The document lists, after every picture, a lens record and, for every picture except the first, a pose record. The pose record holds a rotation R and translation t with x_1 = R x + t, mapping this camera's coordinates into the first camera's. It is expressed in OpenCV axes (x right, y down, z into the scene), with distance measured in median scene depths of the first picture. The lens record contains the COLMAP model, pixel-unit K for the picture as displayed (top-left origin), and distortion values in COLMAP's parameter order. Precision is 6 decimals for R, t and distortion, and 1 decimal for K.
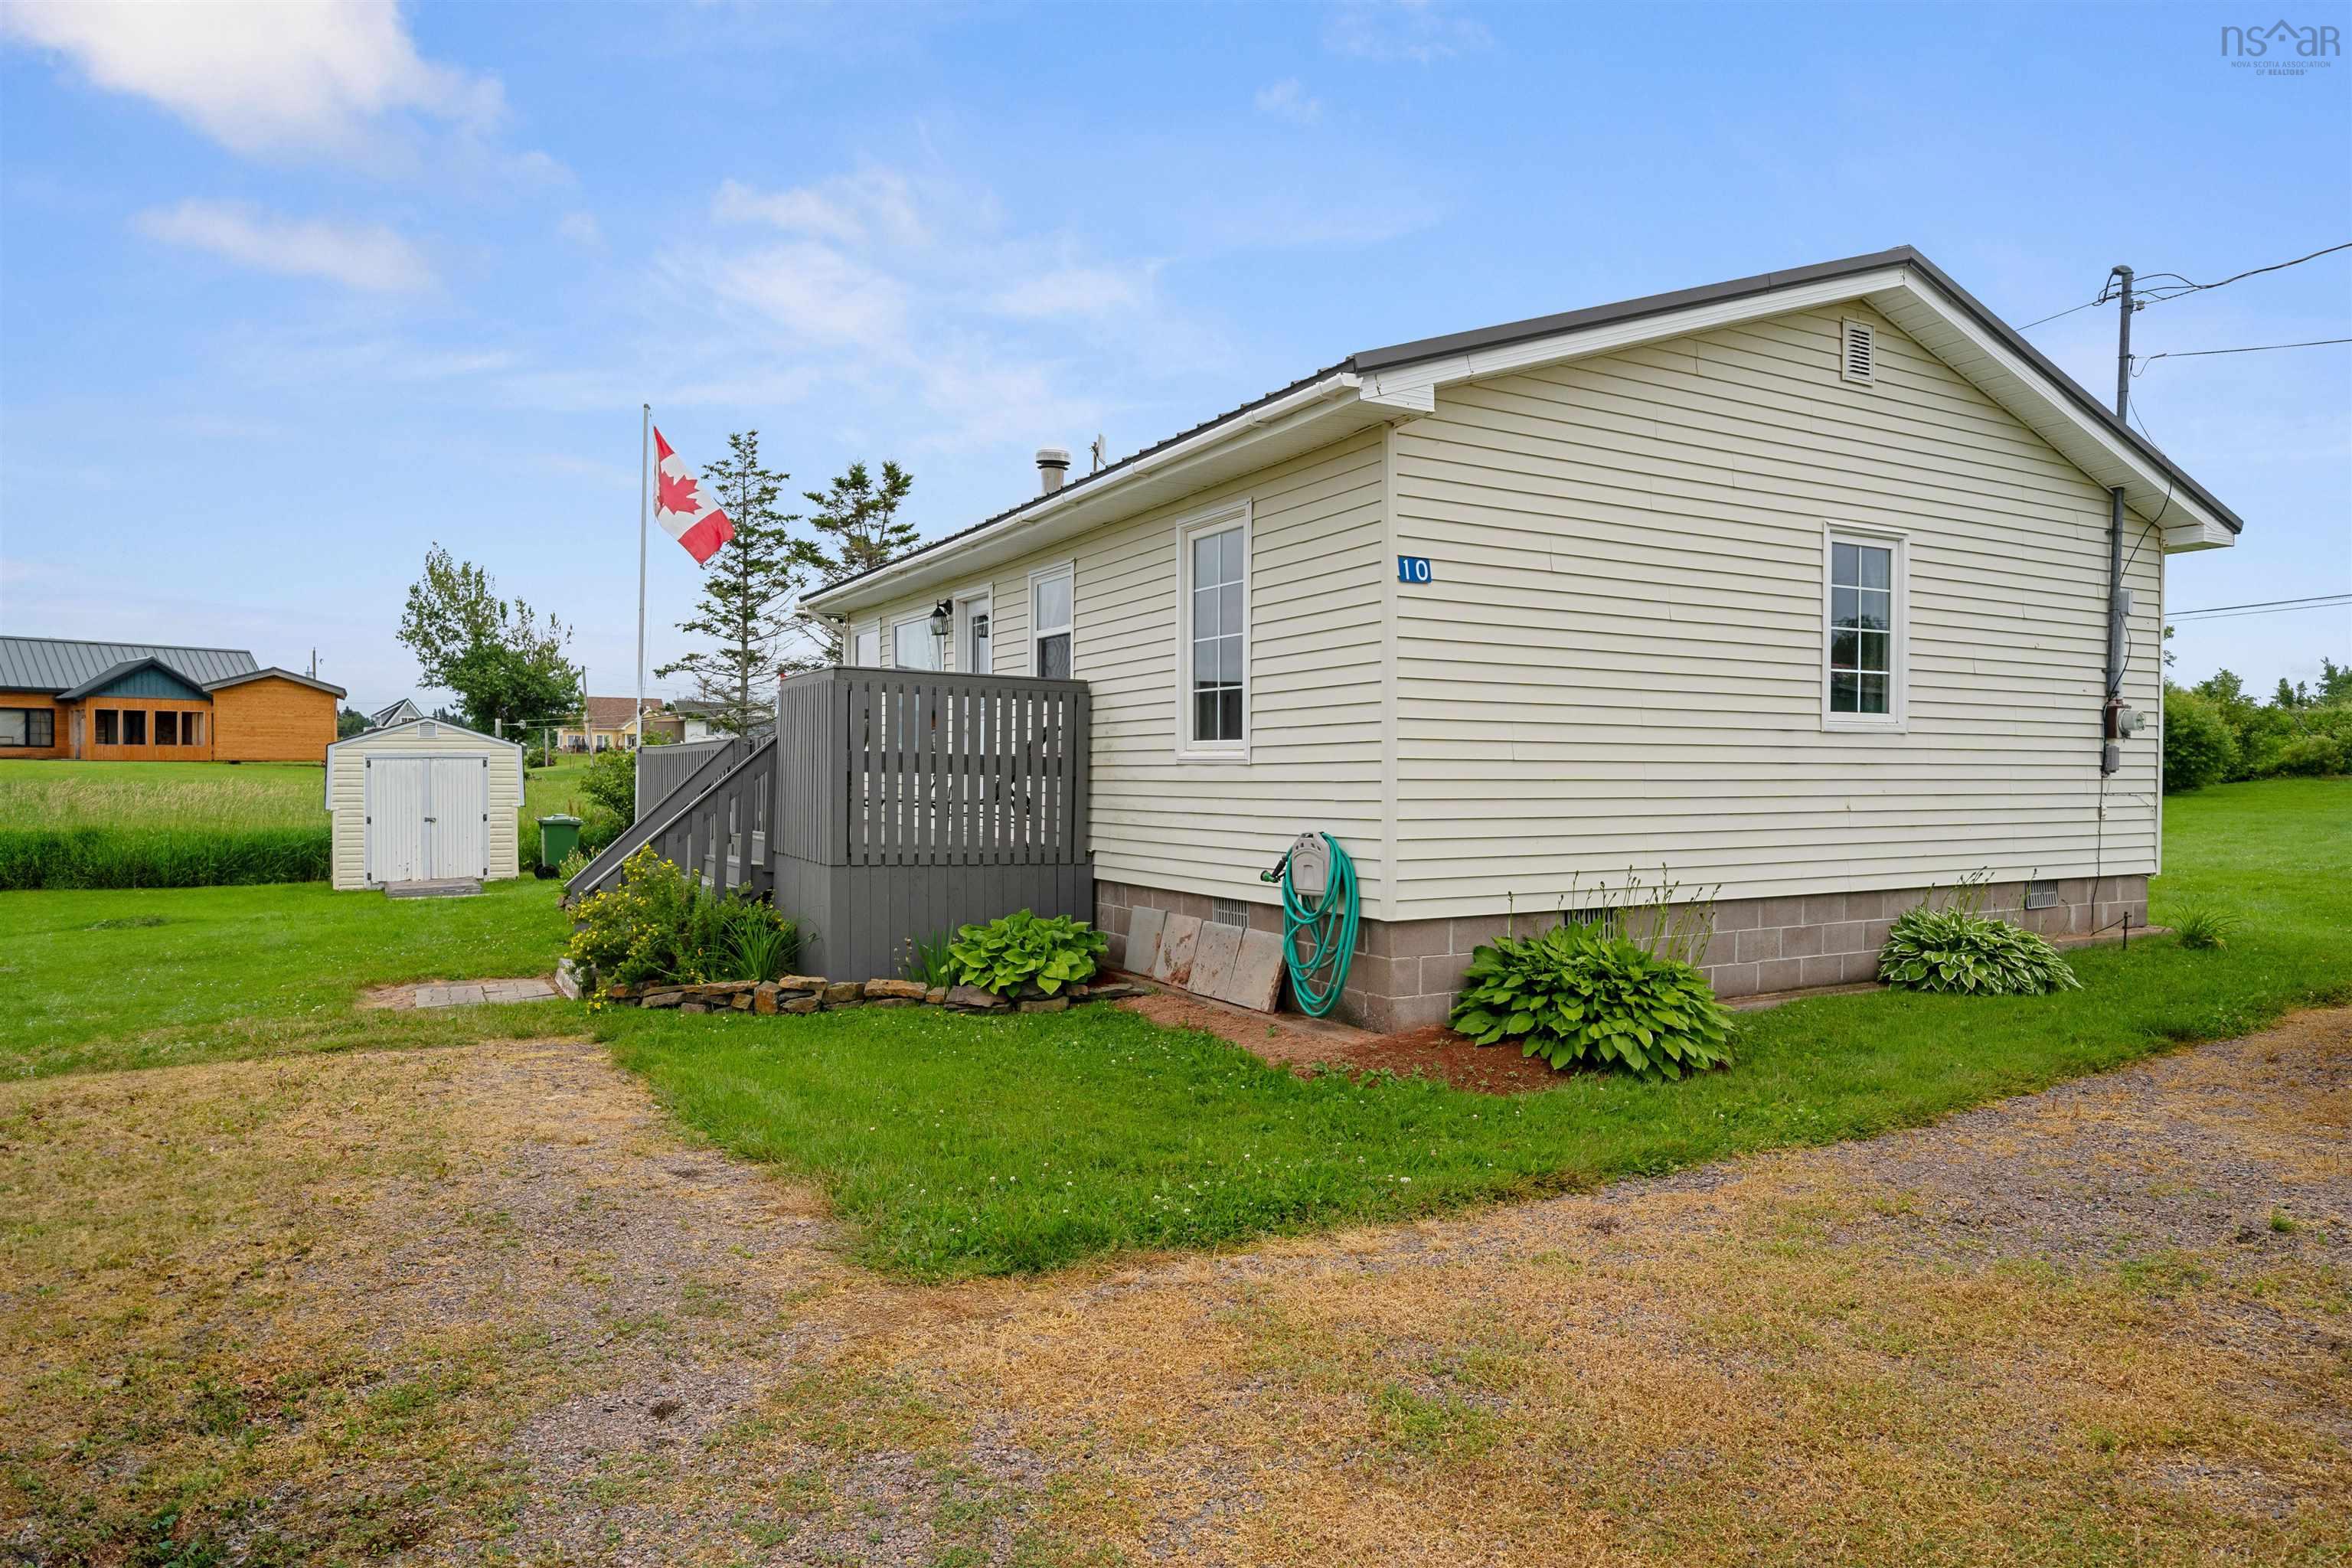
lens RADIAL K [[1402.2, 0, 1178.7], [0, 1402.2, 782.2], [0, 0, 1]] dist [-0.003344, 0.000675]
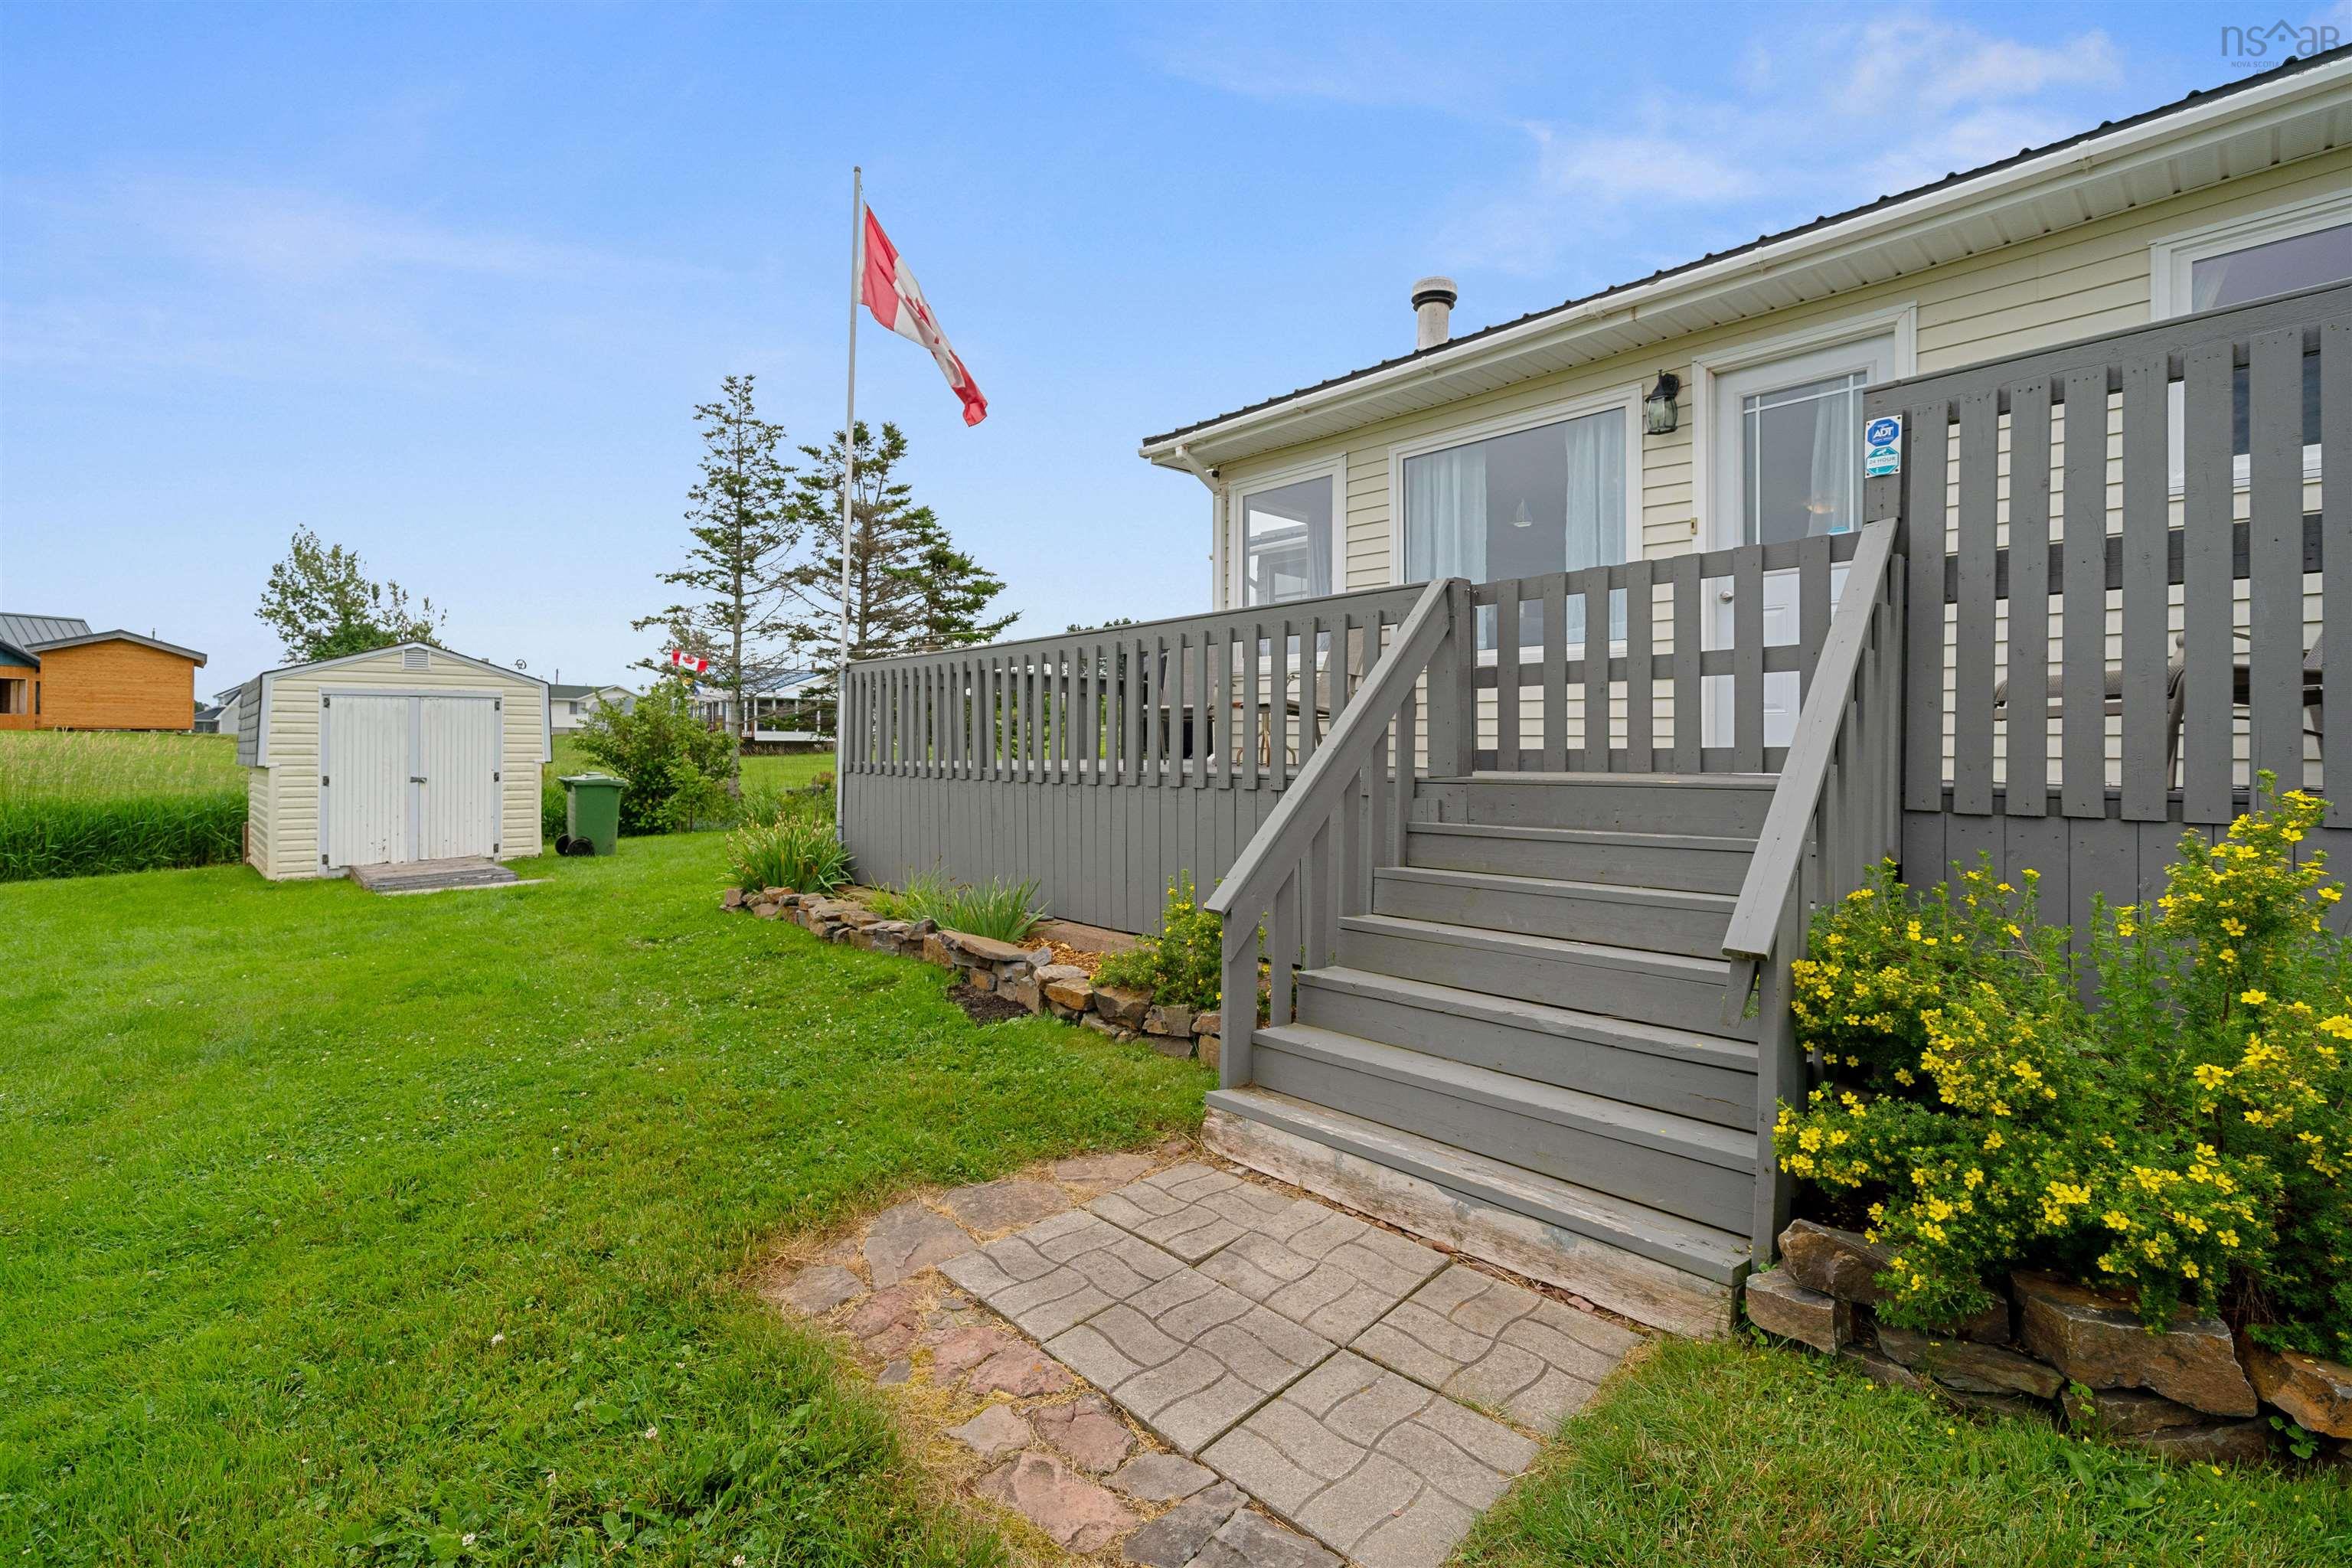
lens RADIAL K [[1016.6, 0, 1159.5], [0, 1016.6, 728.0], [0, 0, 1]] dist [0.000803, -0.000885]
pose [[0.972249, 0.003355, 0.233926, -0.190646], [0.003735, 0.999547, -0.029860, 0.011622], [-0.233920, 0.029906, 0.971796, 0.263120]]
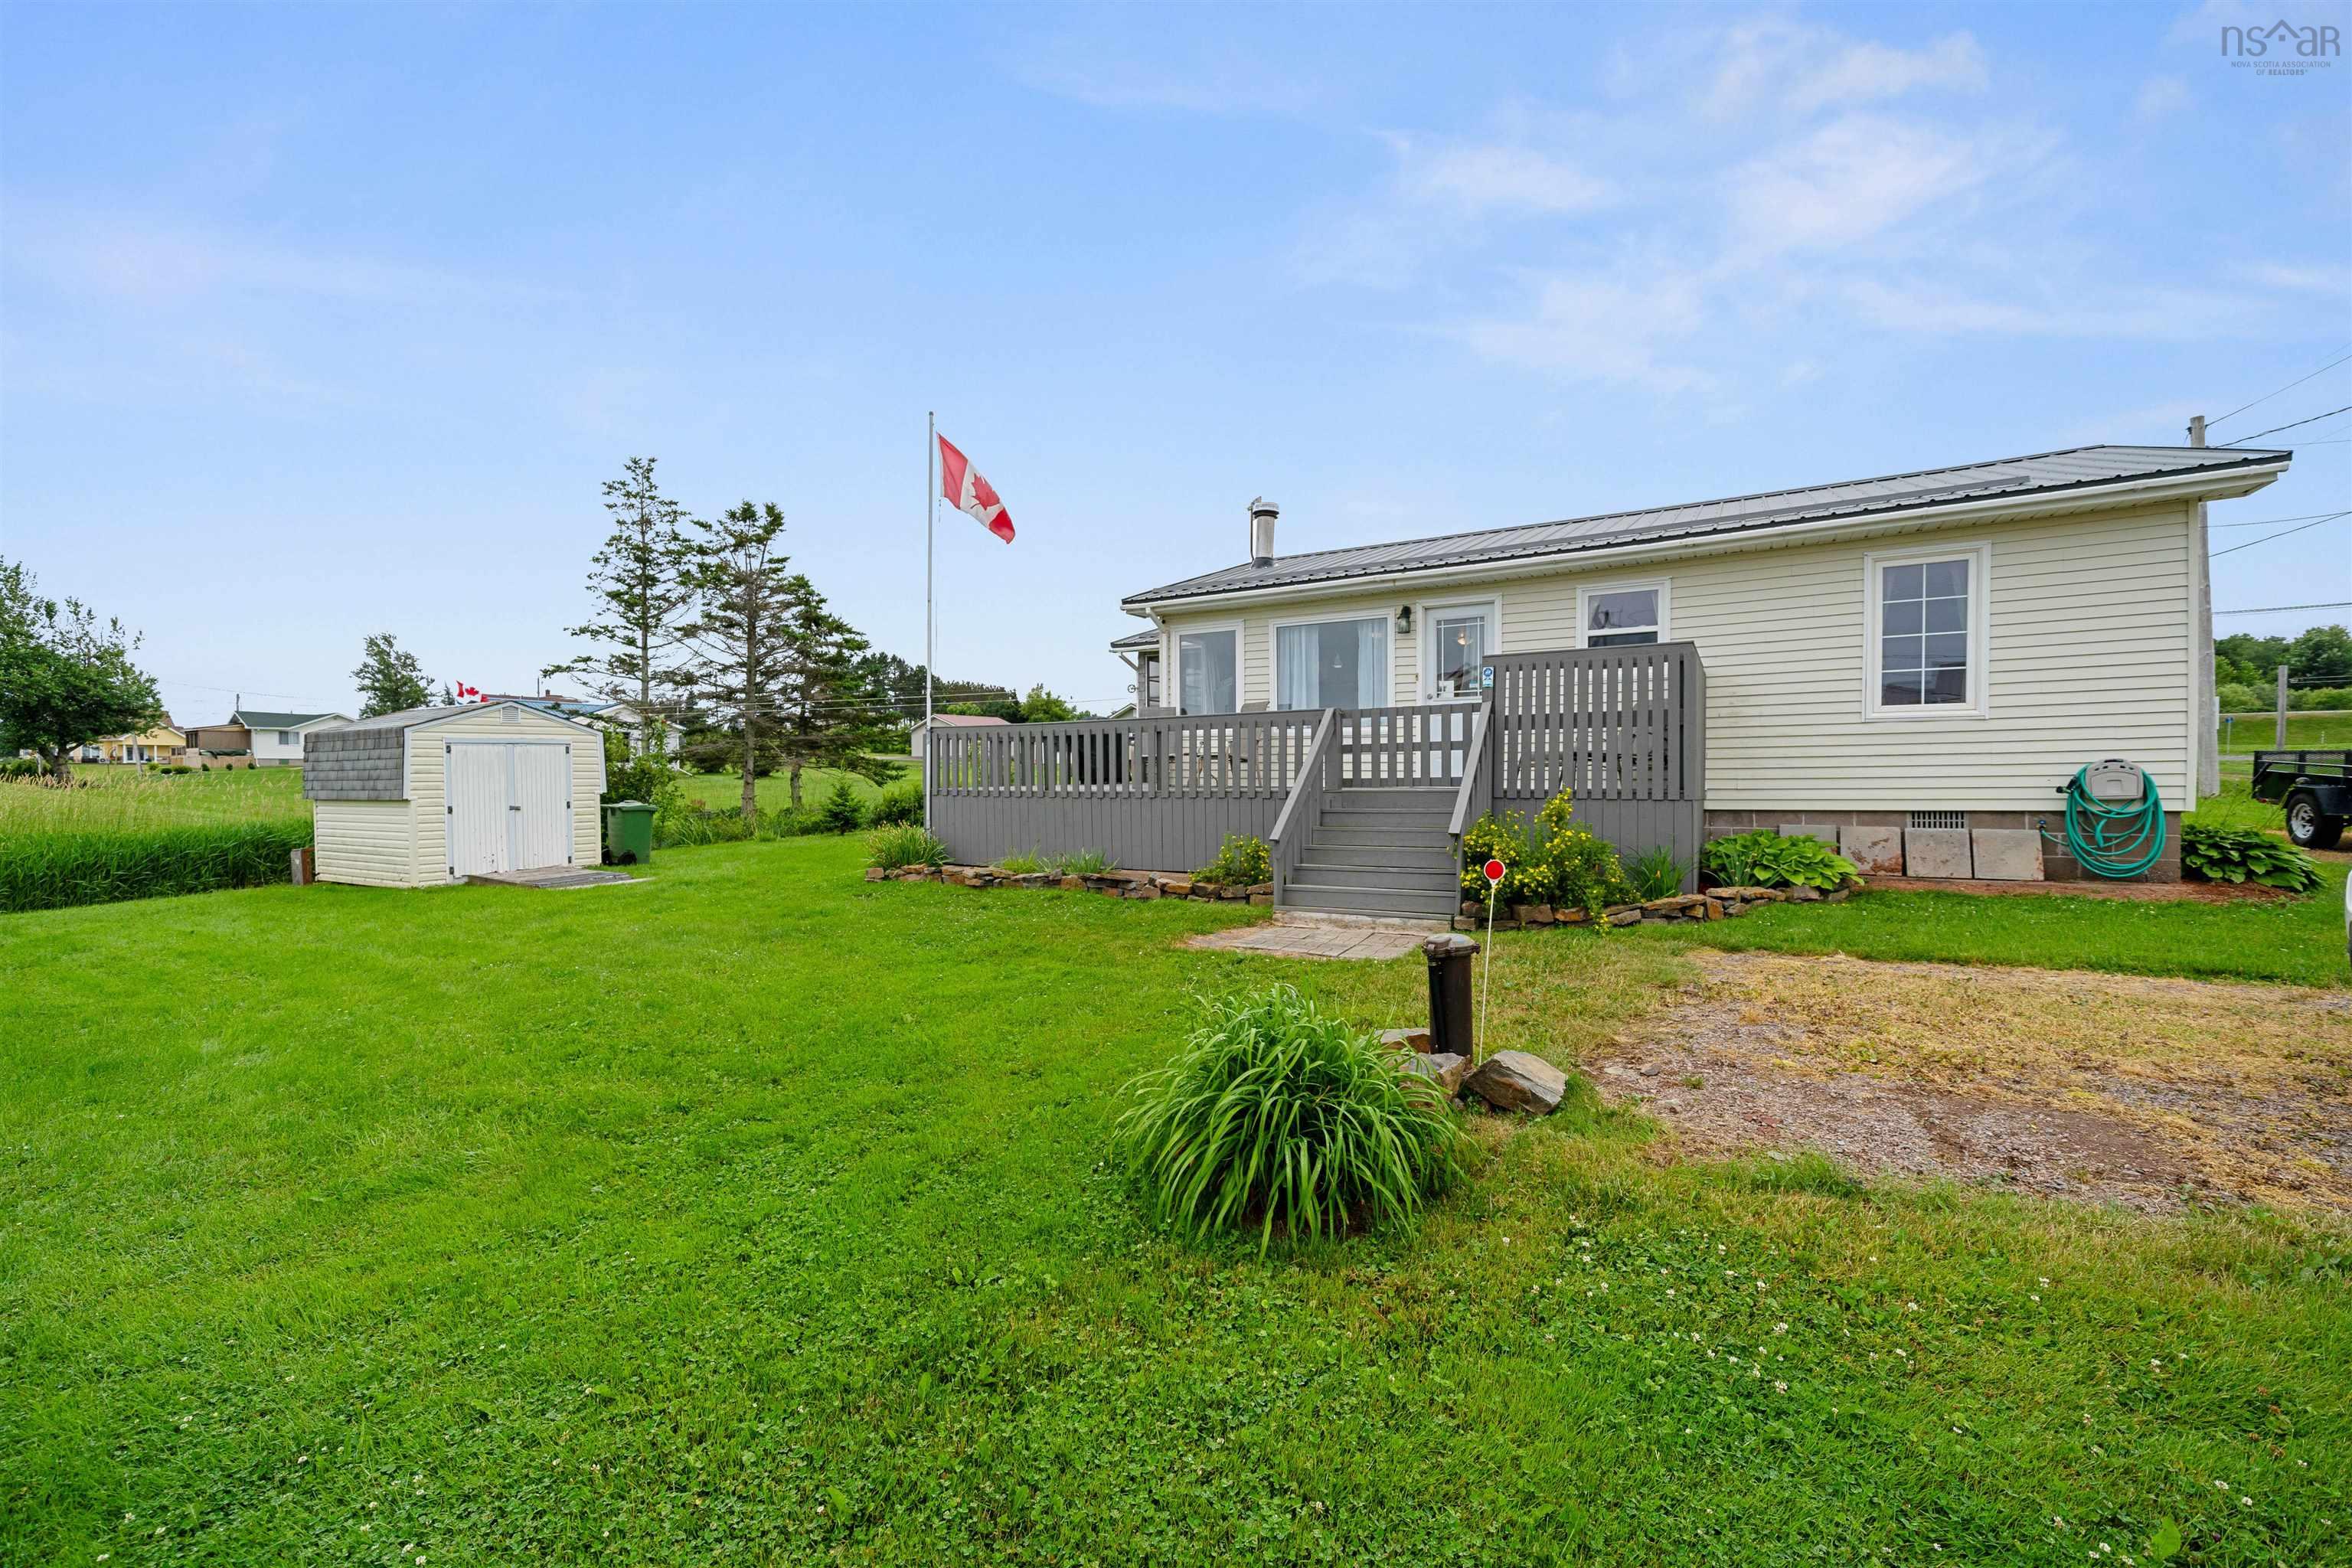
lens RADIAL K [[949.9, 0, 1167.7], [0, 949.9, 779.3], [0, 0, 1]] dist [0.000704, -0.000725]
pose [[0.868959, -0.014017, 0.494686, -0.319339], [0.016259, 0.999868, -0.000228, 0.009955], [-0.494617, 0.008241, 0.869072, 0.146251]]
